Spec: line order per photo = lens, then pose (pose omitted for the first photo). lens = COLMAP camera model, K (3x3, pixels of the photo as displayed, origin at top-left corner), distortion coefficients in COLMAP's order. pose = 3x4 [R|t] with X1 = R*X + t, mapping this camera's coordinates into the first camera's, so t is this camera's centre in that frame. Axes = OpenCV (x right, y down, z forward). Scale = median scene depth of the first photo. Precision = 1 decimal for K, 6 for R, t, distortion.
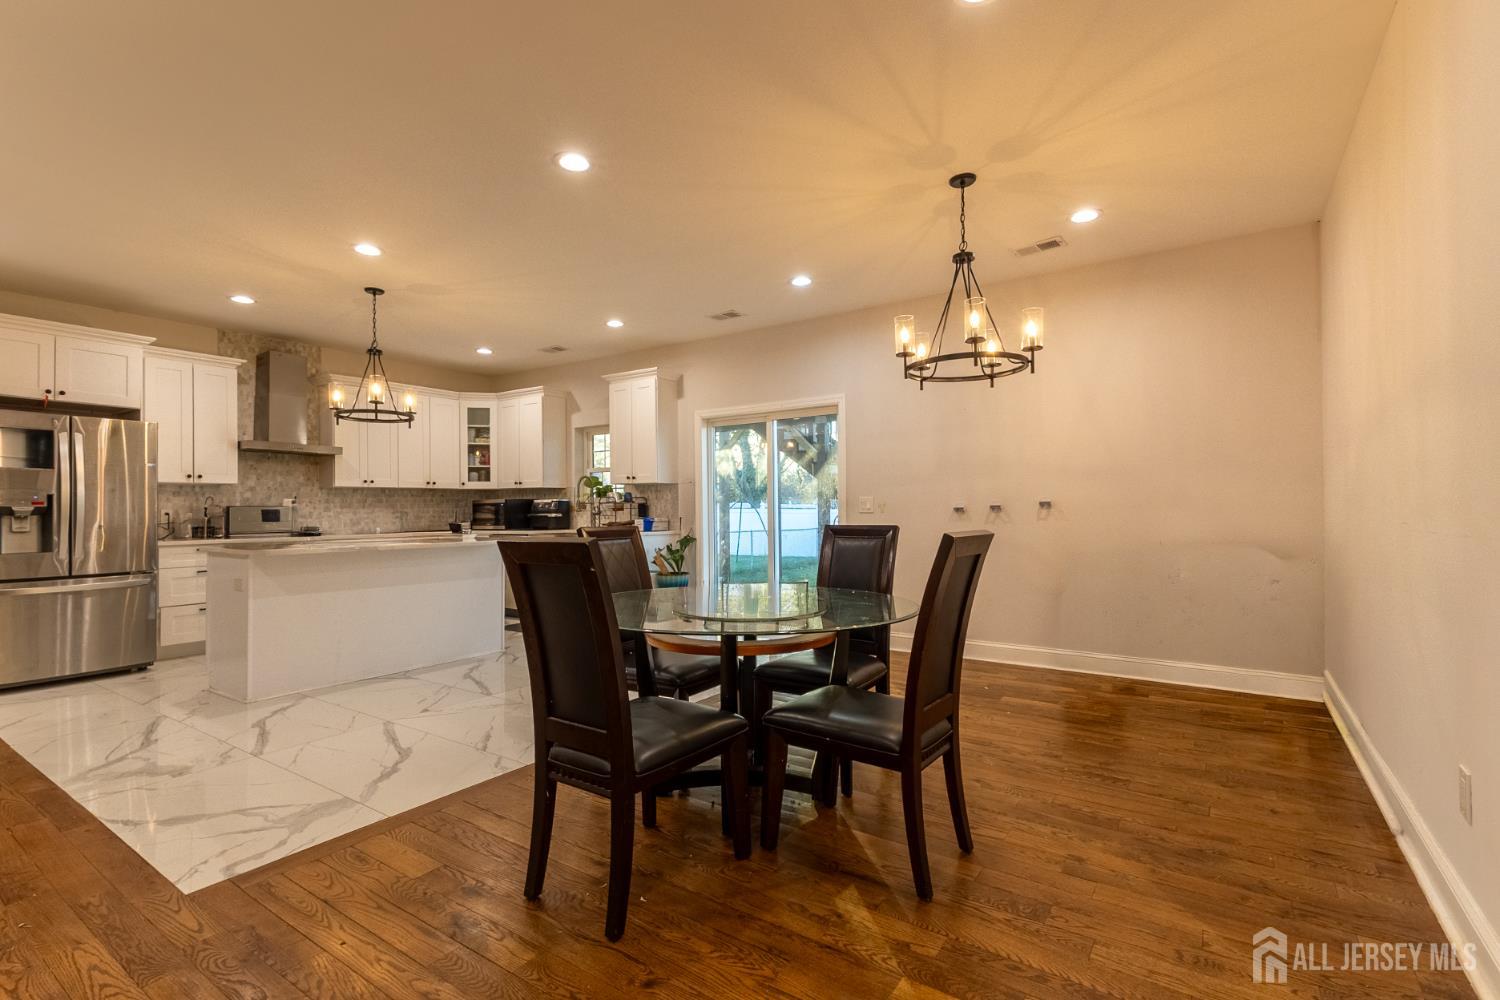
lens RADIAL K [[702.3, 0, 741.8], [0, 702.3, 503.2], [0, 0, 1]] dist [0.018076, -0.000167]
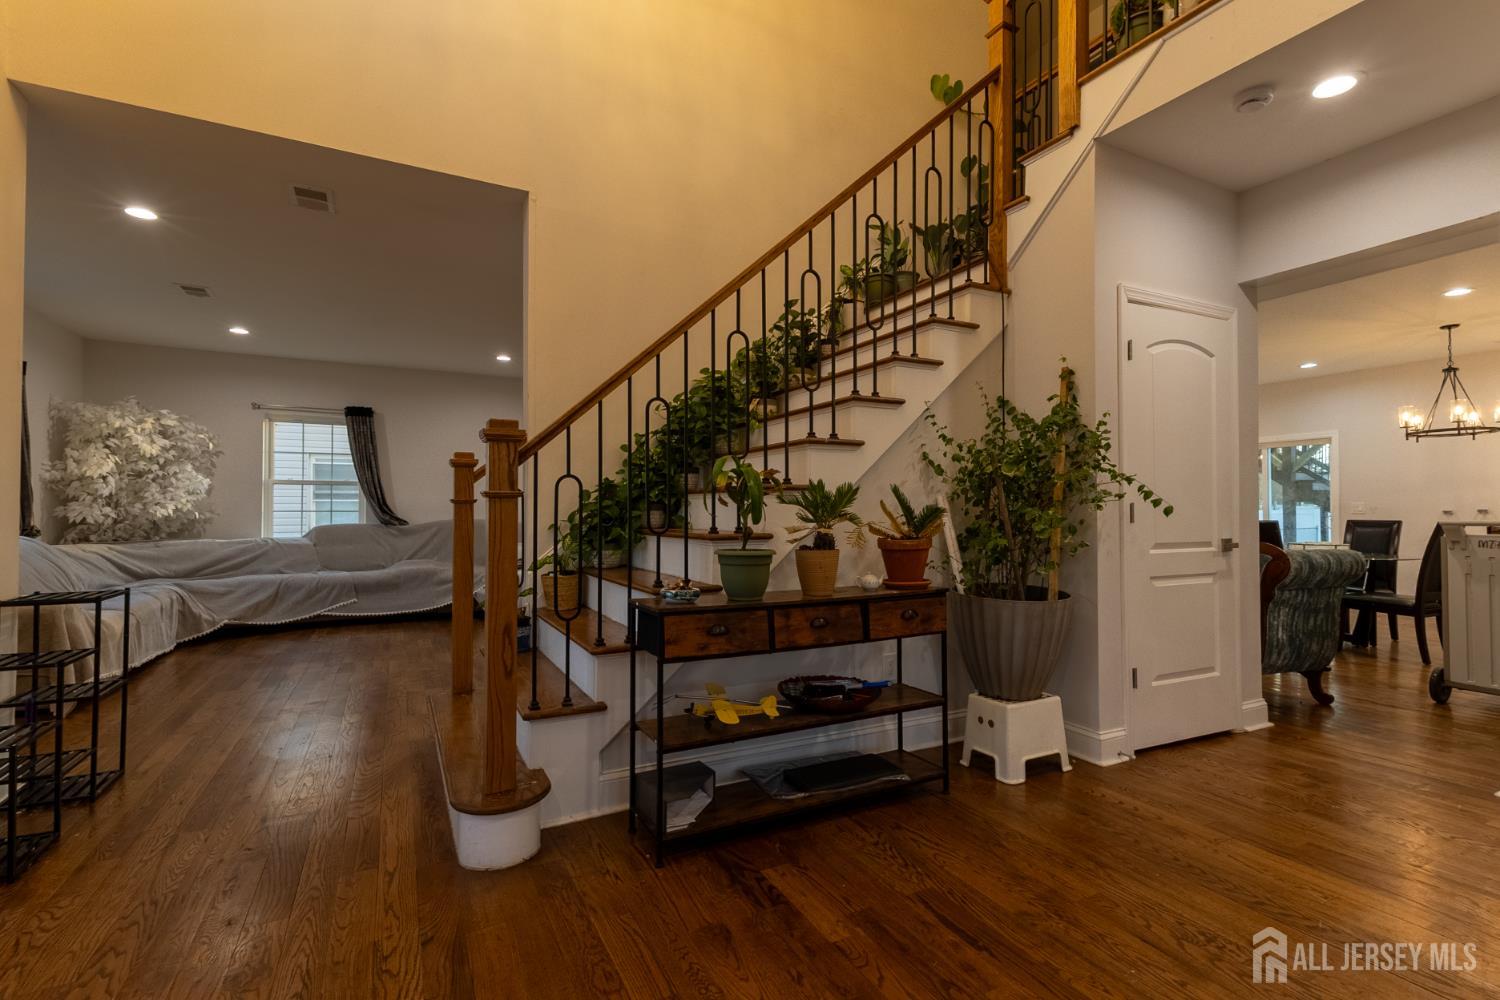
lens RADIAL K [[705.0, 0, 760.7], [0, 705.0, 498.2], [0, 0, 1]] dist [0.019663, -0.000252]
pose [[0.890492, -0.003631, -0.454984, -0.412211], [-0.003060, 0.999898, -0.013970, 0.004804], [0.454989, 0.013832, 0.890390, -1.405384]]
